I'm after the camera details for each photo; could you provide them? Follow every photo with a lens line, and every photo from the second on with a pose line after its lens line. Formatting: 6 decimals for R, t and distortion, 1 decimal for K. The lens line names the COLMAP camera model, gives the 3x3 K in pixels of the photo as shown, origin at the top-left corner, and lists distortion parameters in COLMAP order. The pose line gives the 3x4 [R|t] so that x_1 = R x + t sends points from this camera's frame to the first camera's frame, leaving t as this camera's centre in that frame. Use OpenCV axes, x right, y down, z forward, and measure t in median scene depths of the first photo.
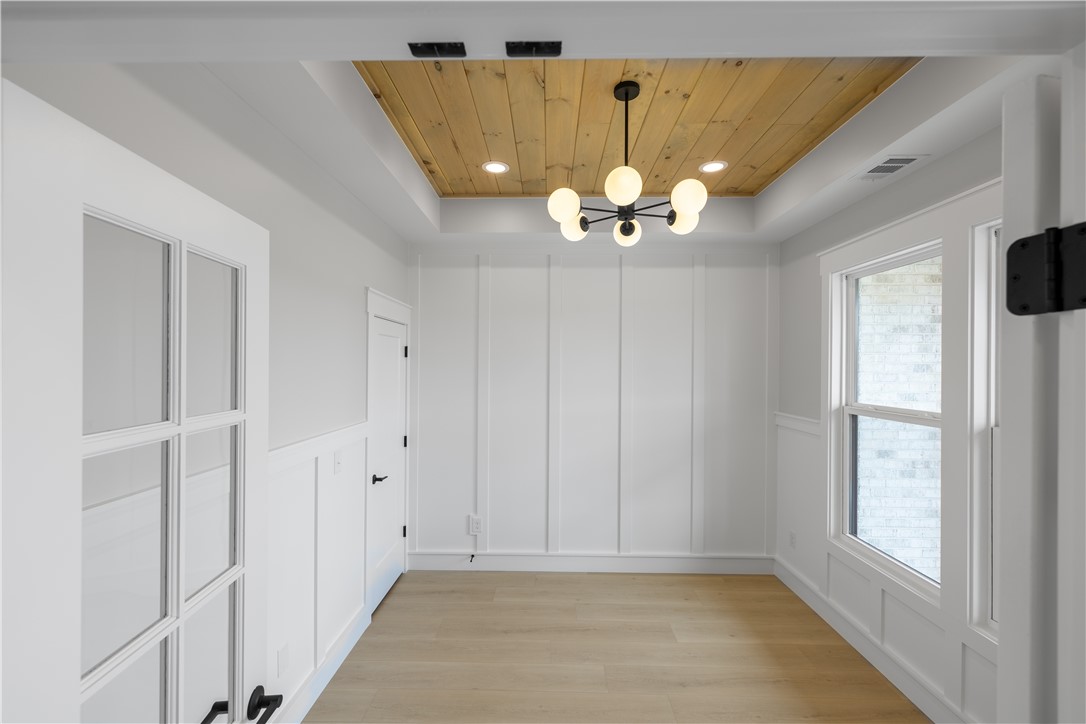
lens RADIAL K [[458.3, 0, 540.2], [0, 458.3, 367.4], [0, 0, 1]] dist [0.001699, 0.000333]
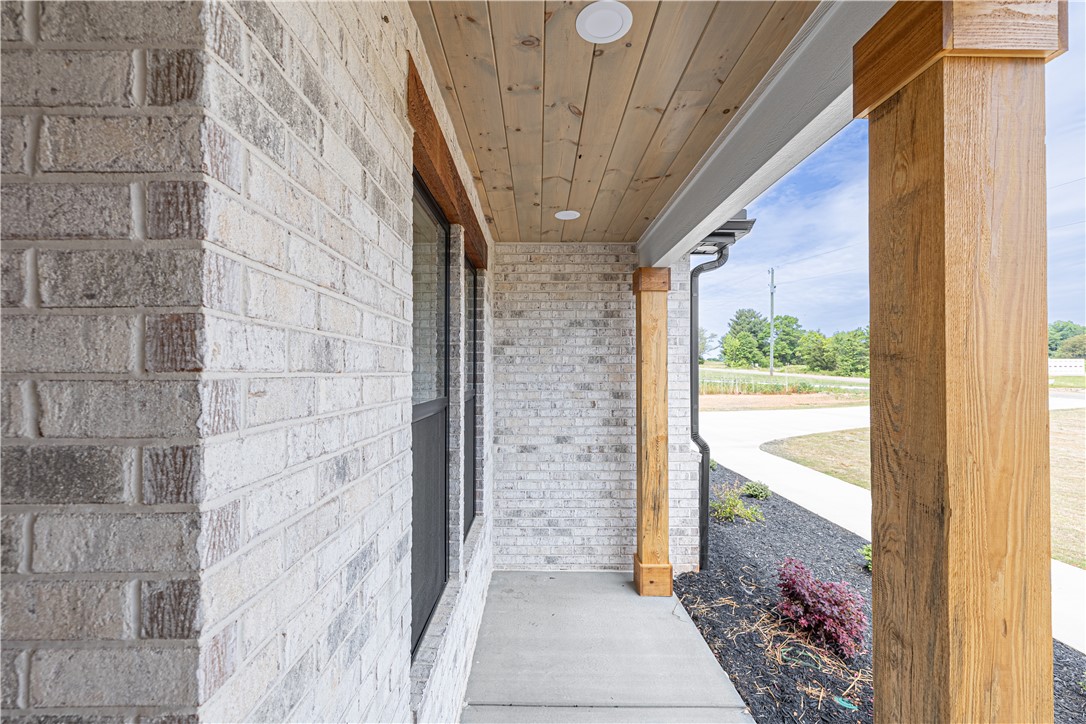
lens RADIAL K [[458.3, 0, 541.4], [0, 458.3, 365.0], [0, 0, 1]] dist [0.001699, 0.000333]
pose [[0.999469, -0.004840, 0.032218, 0.667630], [0.005226, 0.999915, -0.011905, 0.026370], [-0.032158, 0.012067, 0.999410, -0.073379]]
